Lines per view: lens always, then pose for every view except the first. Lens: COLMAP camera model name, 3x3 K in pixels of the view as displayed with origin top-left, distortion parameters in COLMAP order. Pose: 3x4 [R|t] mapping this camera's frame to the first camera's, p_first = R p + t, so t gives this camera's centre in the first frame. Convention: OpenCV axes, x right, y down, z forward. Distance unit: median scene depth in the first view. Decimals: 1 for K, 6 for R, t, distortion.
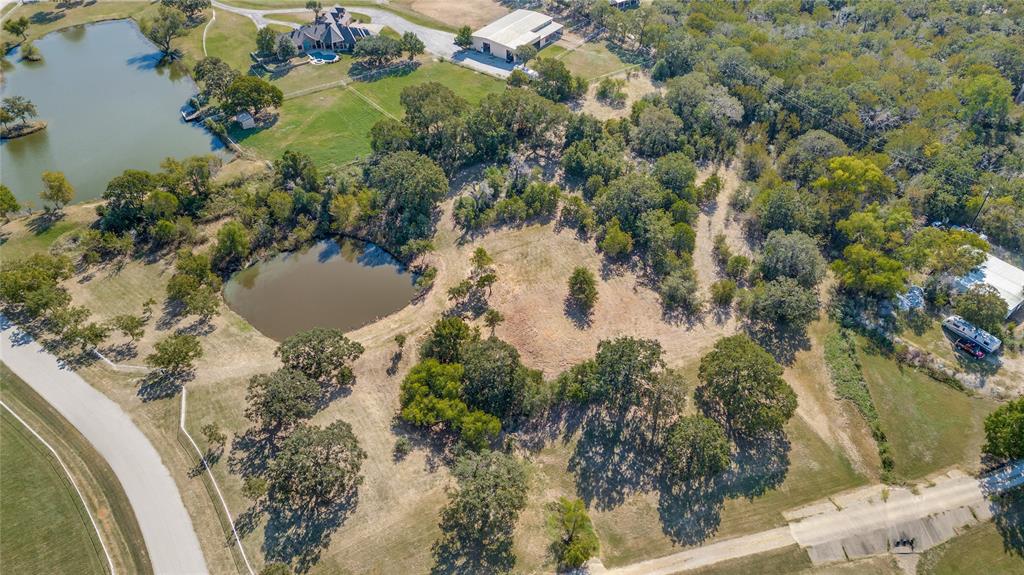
lens RADIAL K [[720.7, 0, 512.1], [0, 720.7, 274.1], [0, 0, 1]] dist [0.100262, -0.107676]
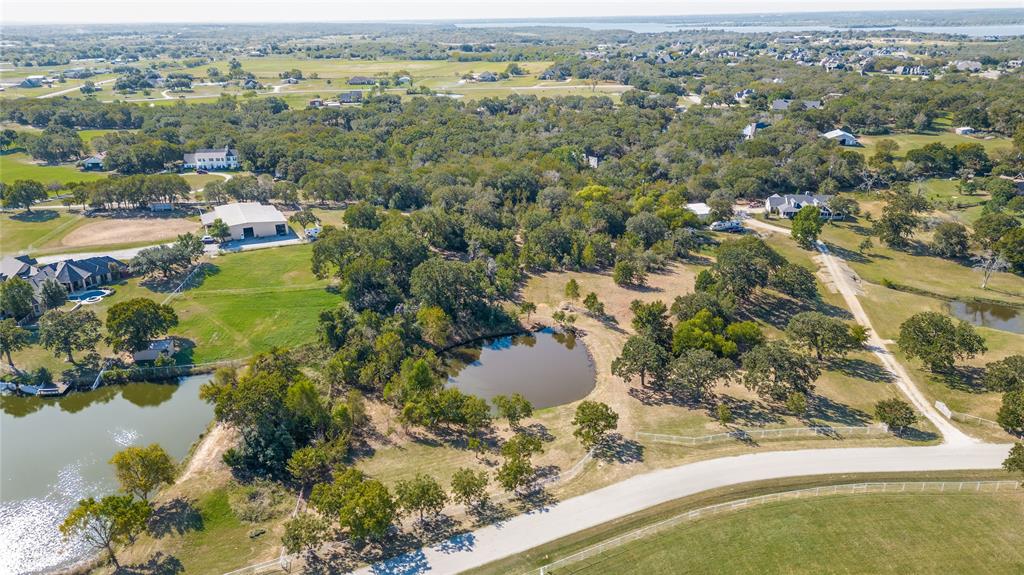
lens RADIAL K [[706.7, 0, 512.0], [0, 706.7, 287.5], [0, 0, 1]] dist [0.079723, -0.089975]
pose [[0.467144, -0.311489, 0.827497, -1.051599], [0.573544, 0.819028, -0.015480, -0.065267], [-0.672921, 0.481837, 0.561257, 0.444983]]
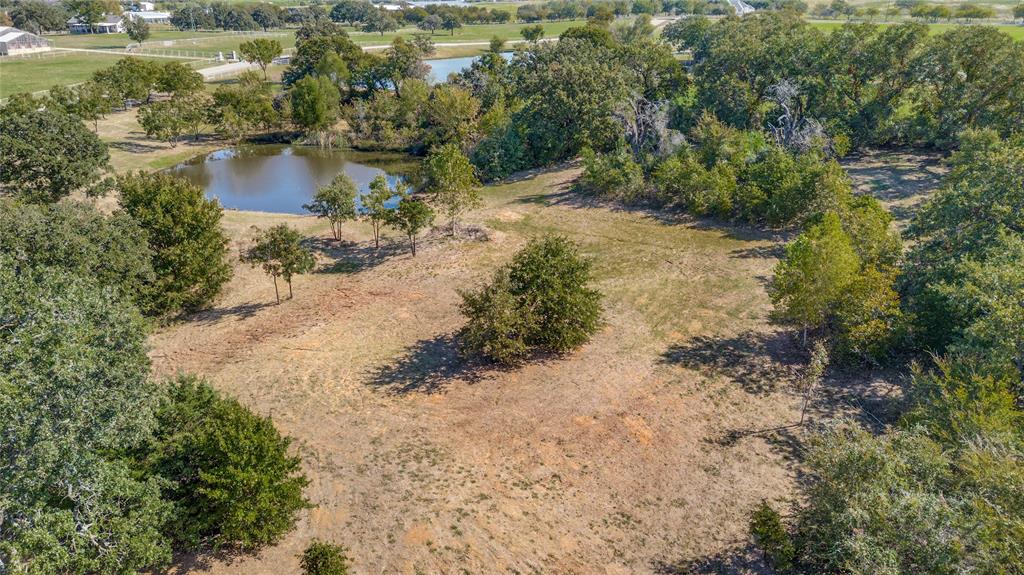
lens RADIAL K [[734.0, 0, 494.1], [0, 734.0, 286.8], [0, 0, 1]] dist [0.062946, -0.000775]
pose [[0.541550, 0.311350, -0.780887, 0.310069], [-0.538665, 0.841663, -0.037986, 0.031960], [0.645417, 0.441208, 0.623516, 0.814454]]
